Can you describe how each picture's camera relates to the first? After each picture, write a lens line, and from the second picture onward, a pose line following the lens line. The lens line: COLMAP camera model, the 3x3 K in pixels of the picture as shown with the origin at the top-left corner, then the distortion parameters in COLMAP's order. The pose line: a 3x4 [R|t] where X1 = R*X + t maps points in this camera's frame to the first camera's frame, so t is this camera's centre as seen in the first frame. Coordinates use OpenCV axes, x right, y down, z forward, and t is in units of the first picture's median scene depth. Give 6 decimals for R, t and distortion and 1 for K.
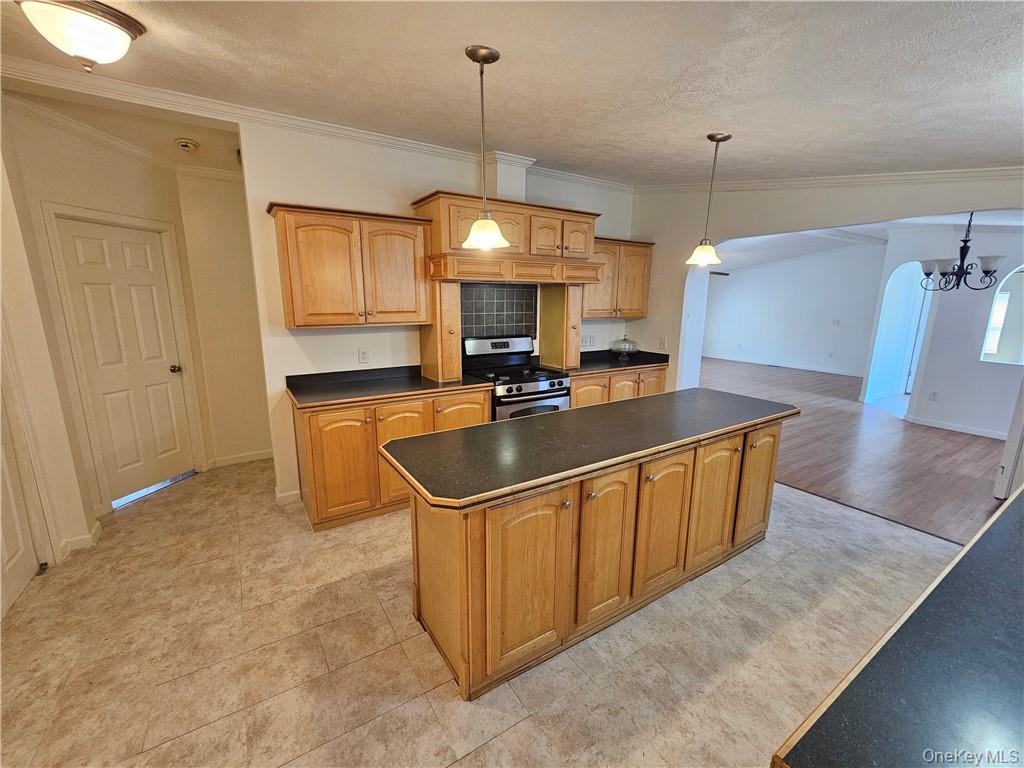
lens RADIAL K [[430.2, 0, 512.0], [0, 430.2, 384.0], [0, 0, 1]] dist [-0.000960, 0.000053]
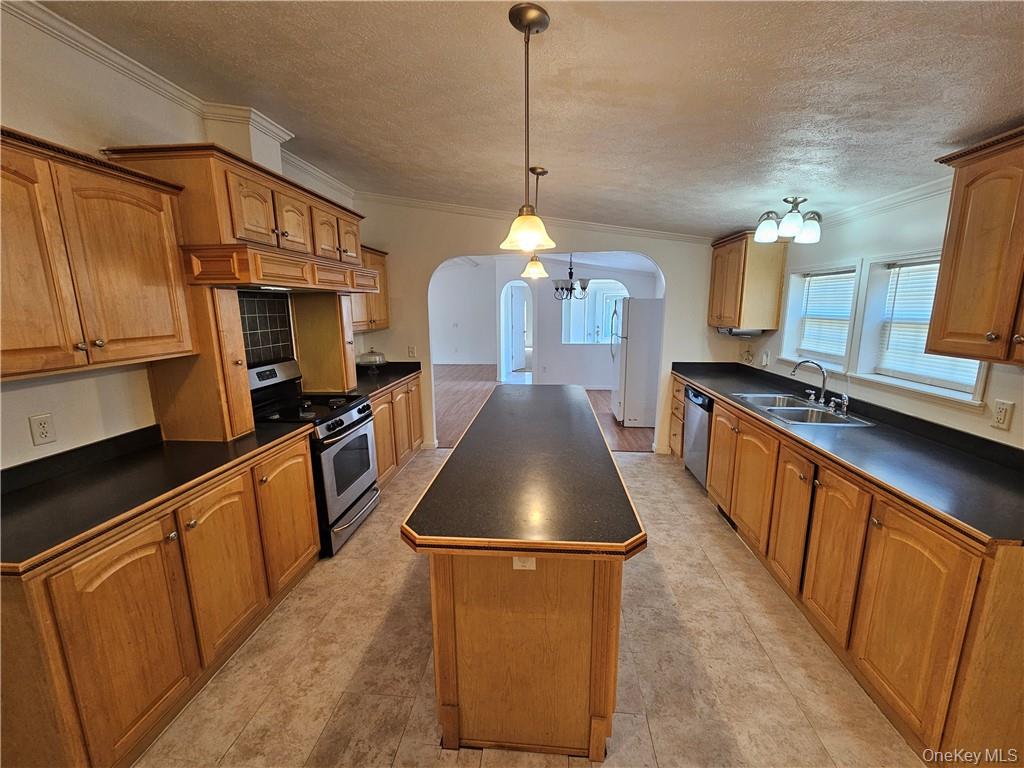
lens RADIAL K [[418.3, 0, 511.6], [0, 418.3, 385.1], [0, 0, 1]] dist [-0.001545, 0.000178]
pose [[0.616334, -0.158627, 0.771342, -0.380479], [0.169867, 0.983223, 0.066470, -0.057038], [-0.768945, 0.090058, 0.632940, 0.262630]]
